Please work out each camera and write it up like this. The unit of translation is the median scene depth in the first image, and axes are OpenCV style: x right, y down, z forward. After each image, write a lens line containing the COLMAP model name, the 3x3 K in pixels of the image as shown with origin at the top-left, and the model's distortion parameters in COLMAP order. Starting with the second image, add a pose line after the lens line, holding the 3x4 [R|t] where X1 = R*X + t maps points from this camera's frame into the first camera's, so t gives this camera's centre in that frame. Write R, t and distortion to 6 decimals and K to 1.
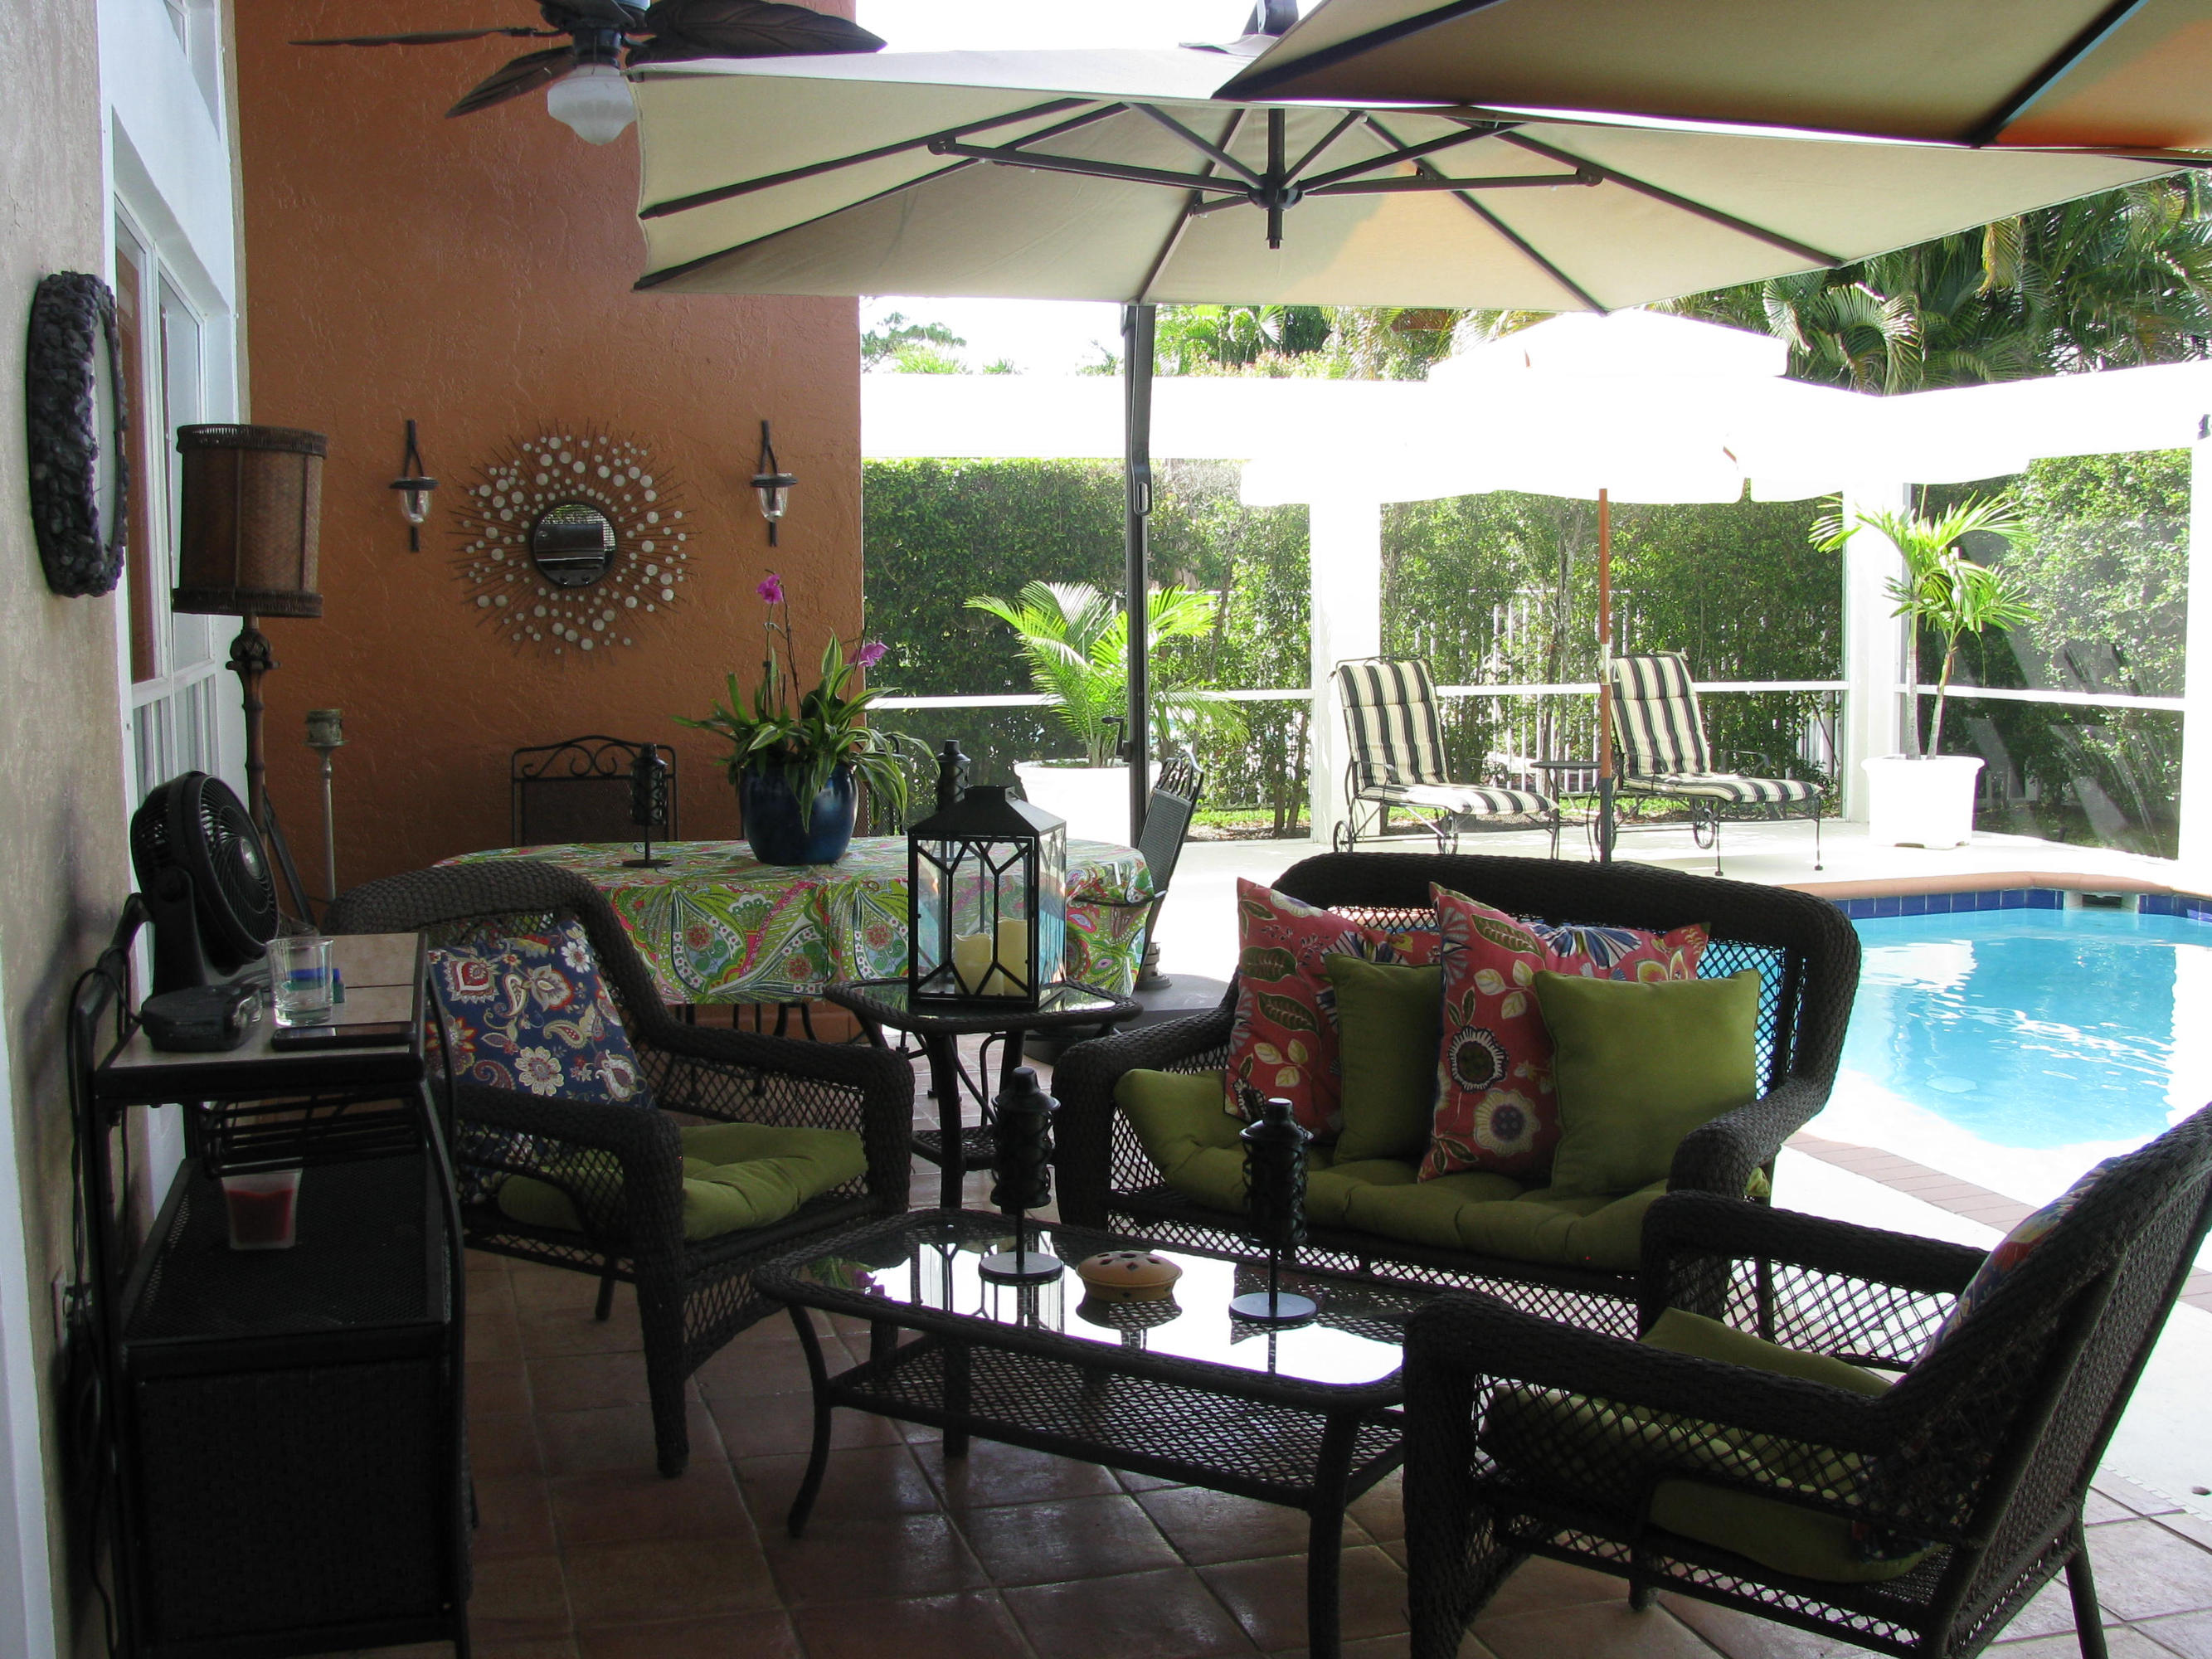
lens RADIAL K [[2326.4, 0, 1089.6], [0, 2326.4, 841.8], [0, 0, 1]] dist [-0.148870, 0.000000]
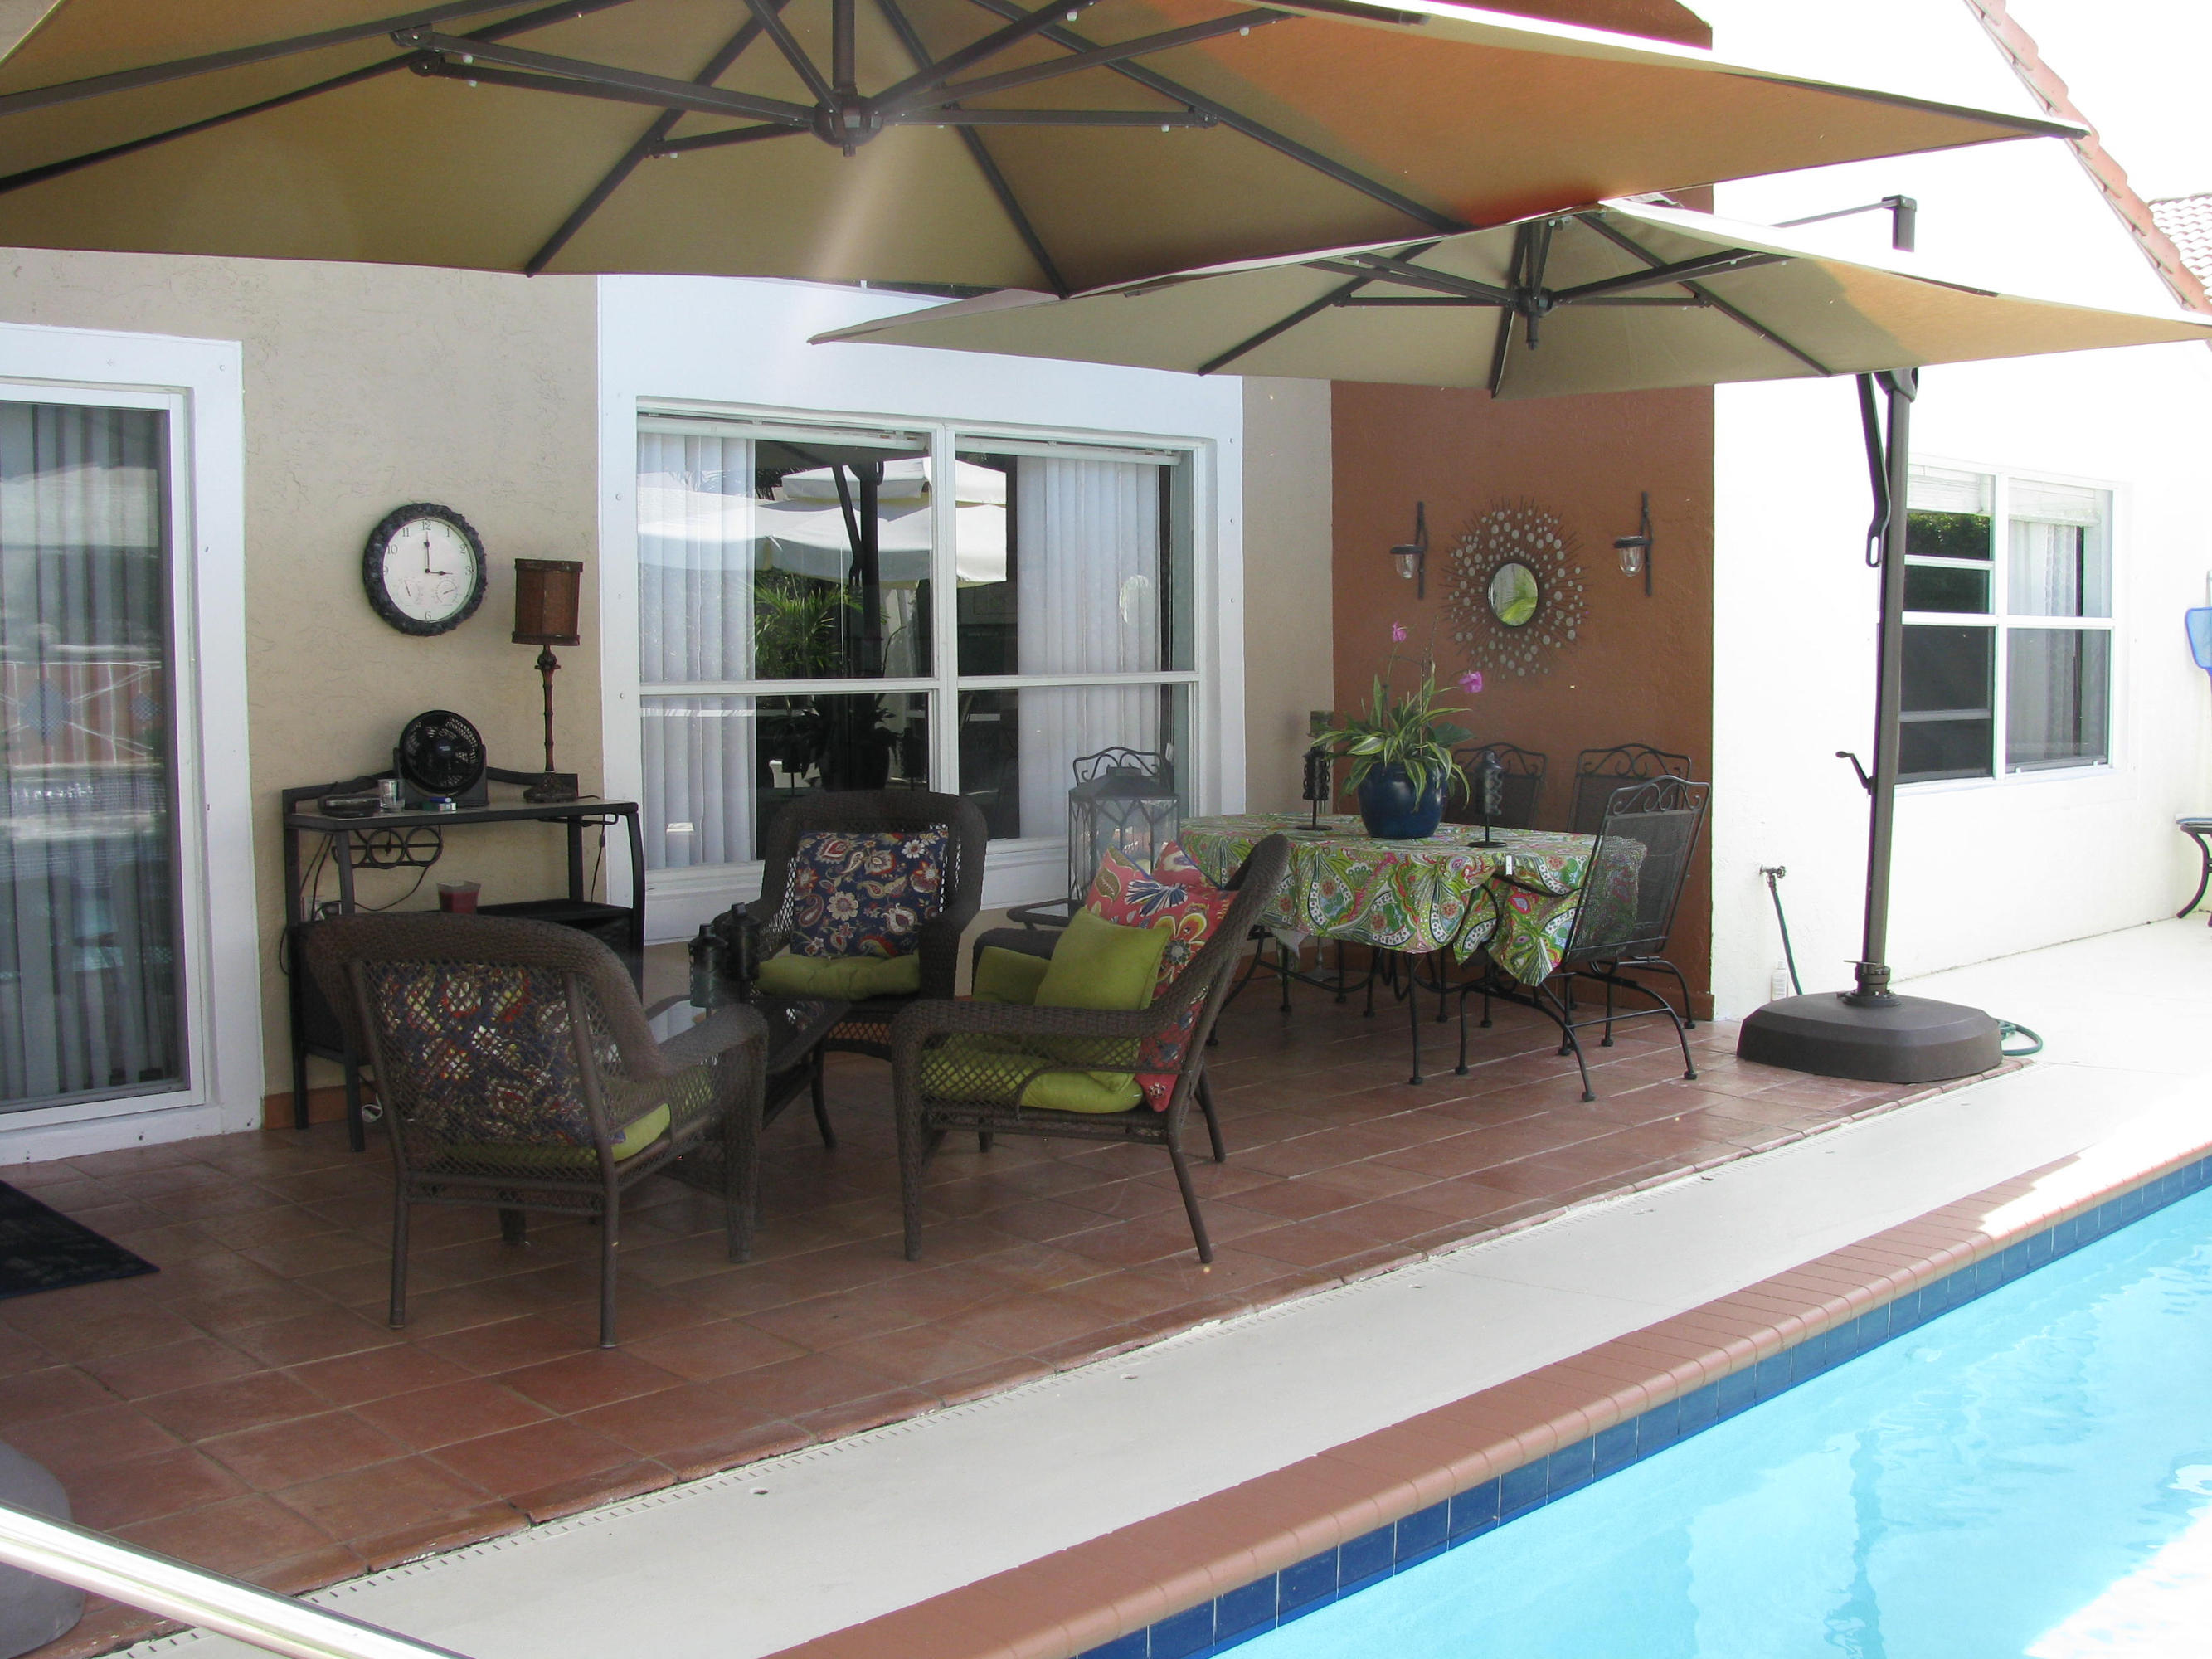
lens RADIAL K [[2326.4, 0, 1103.8], [0, 2326.4, 841.6], [0, 0, 1]] dist [-0.148870, 0.000000]
pose [[0.463133, 0.084125, -0.882287, 0.828625], [-0.095323, 0.994439, 0.044781, -0.027708], [0.881148, 0.063363, 0.468576, 0.201888]]
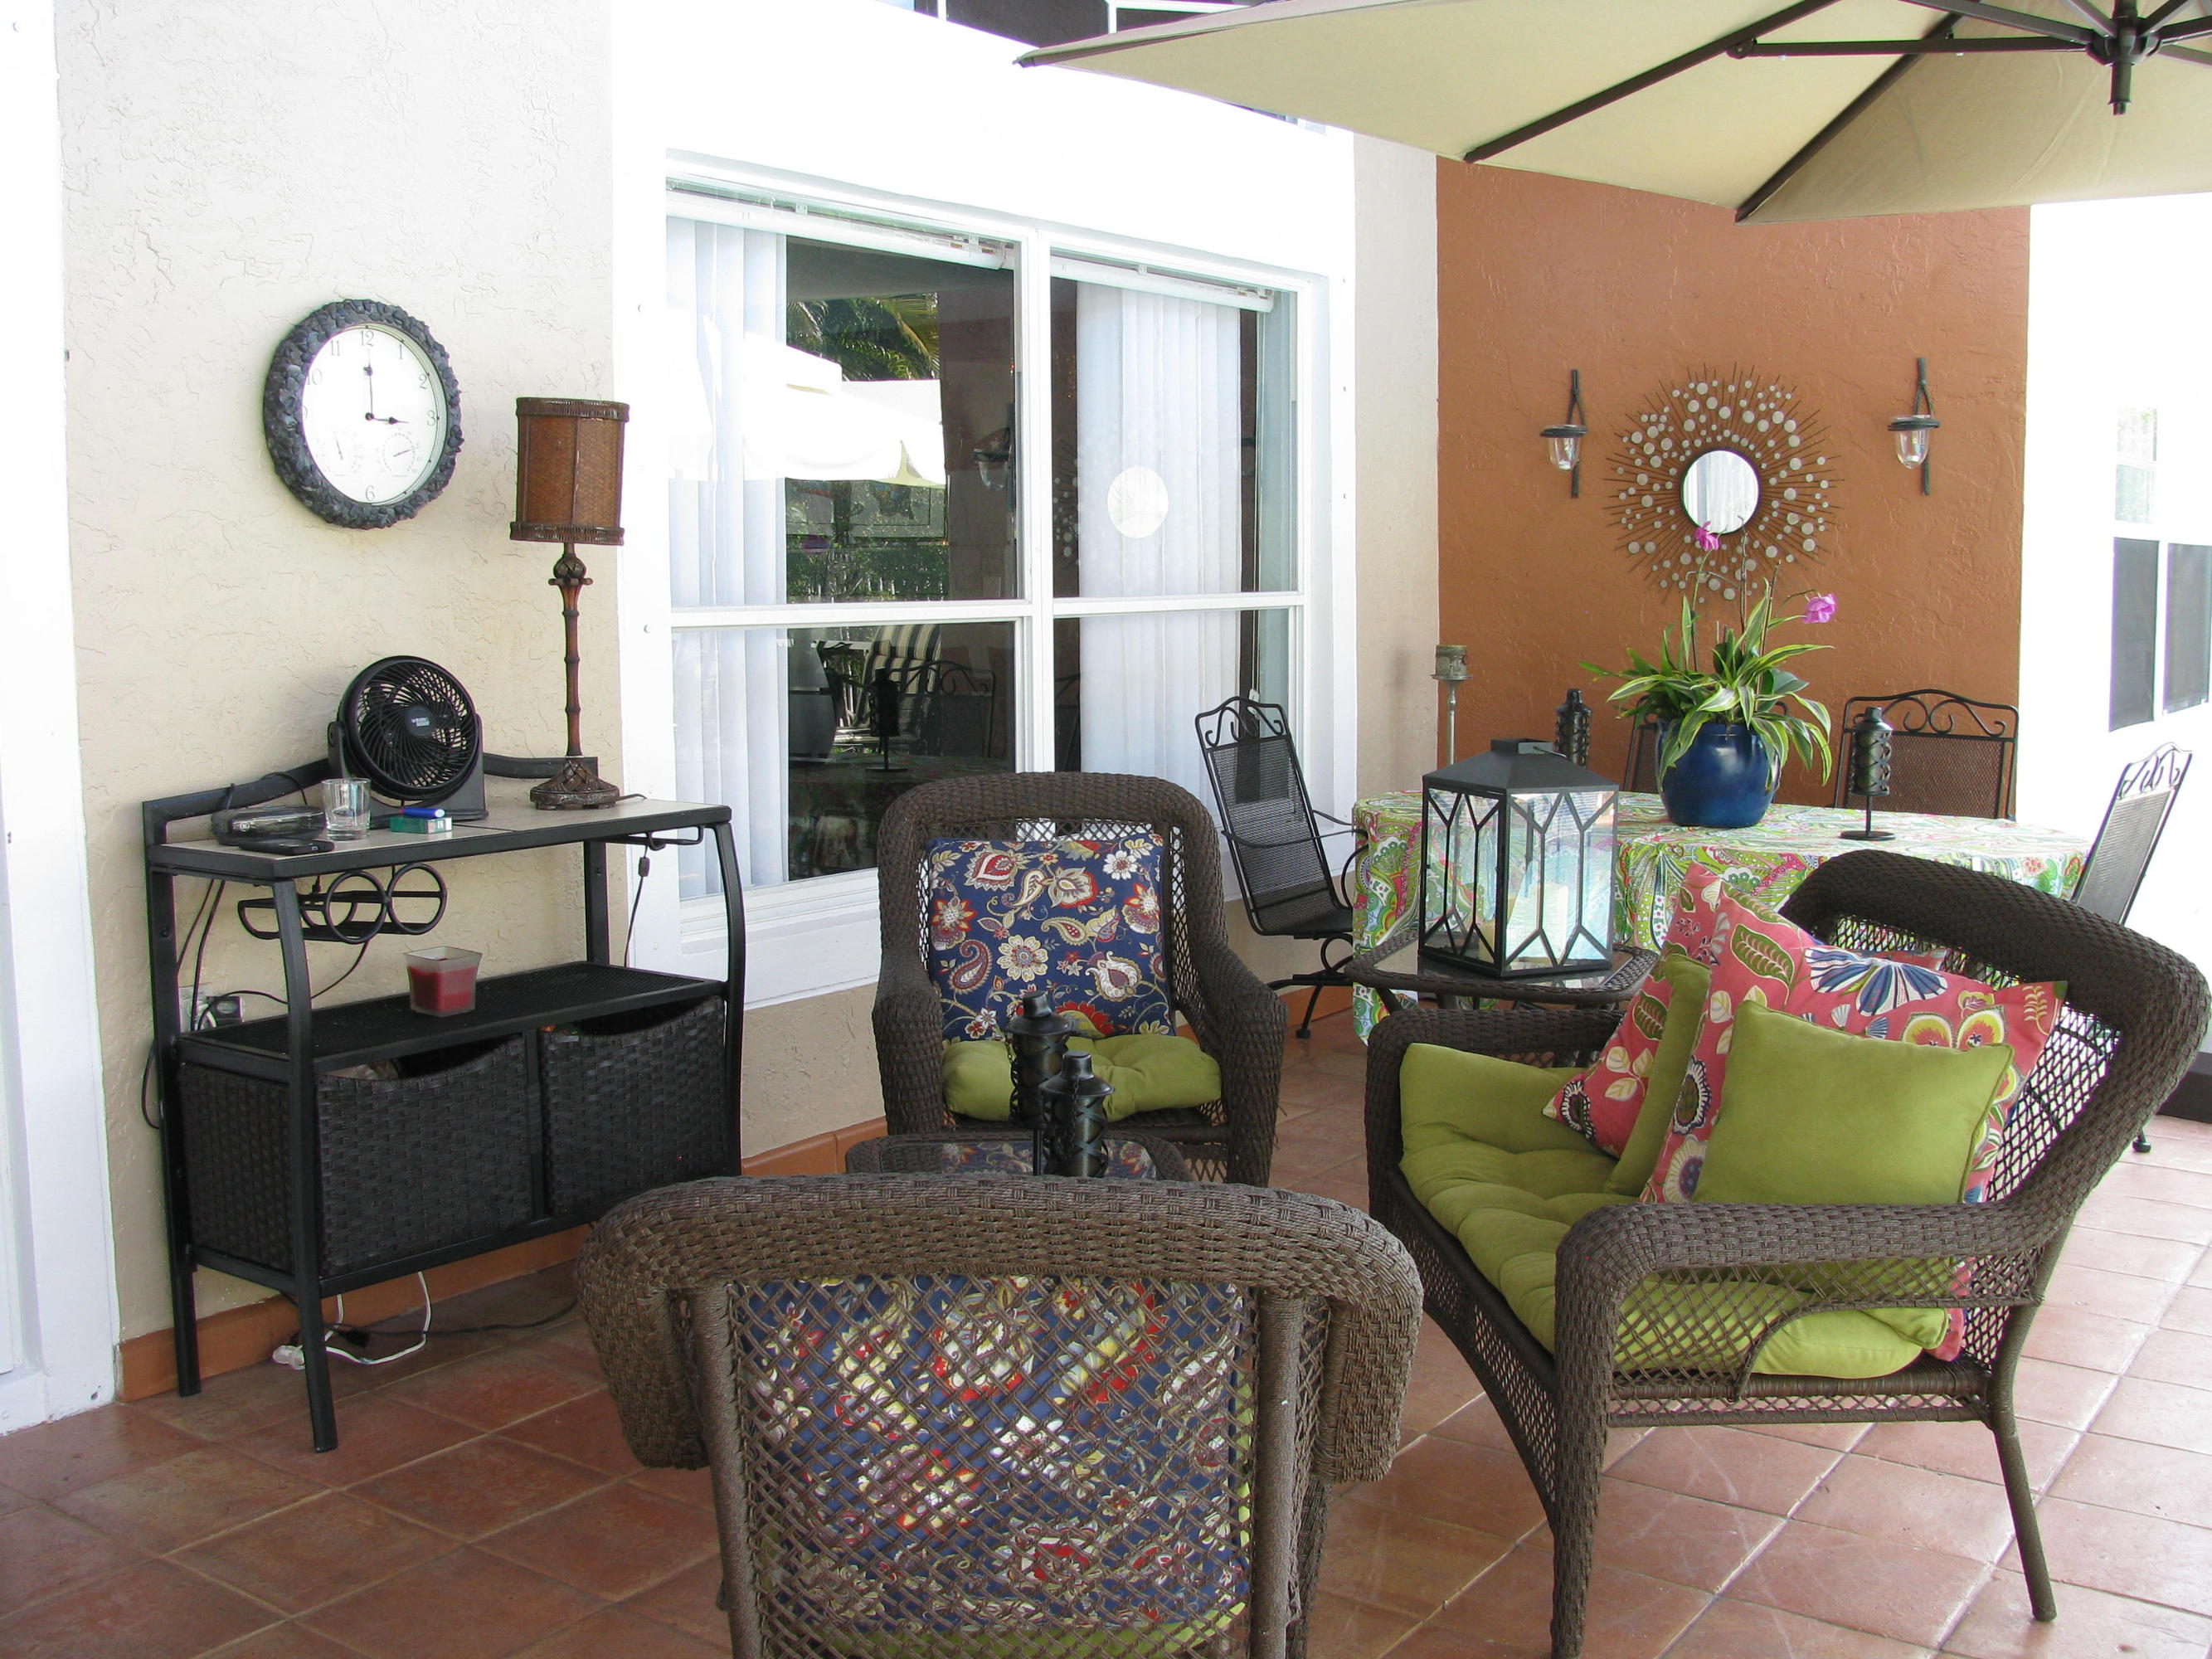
lens RADIAL K [[2326.4, 0, 1101.3], [0, 2326.4, 839.7], [0, 0, 1]] dist [-0.148870, 0.000000]
pose [[0.627035, 0.099543, -0.772605, 0.382626], [-0.087025, 0.994545, 0.057510, -0.015067], [0.774115, 0.031176, 0.632277, 0.184878]]
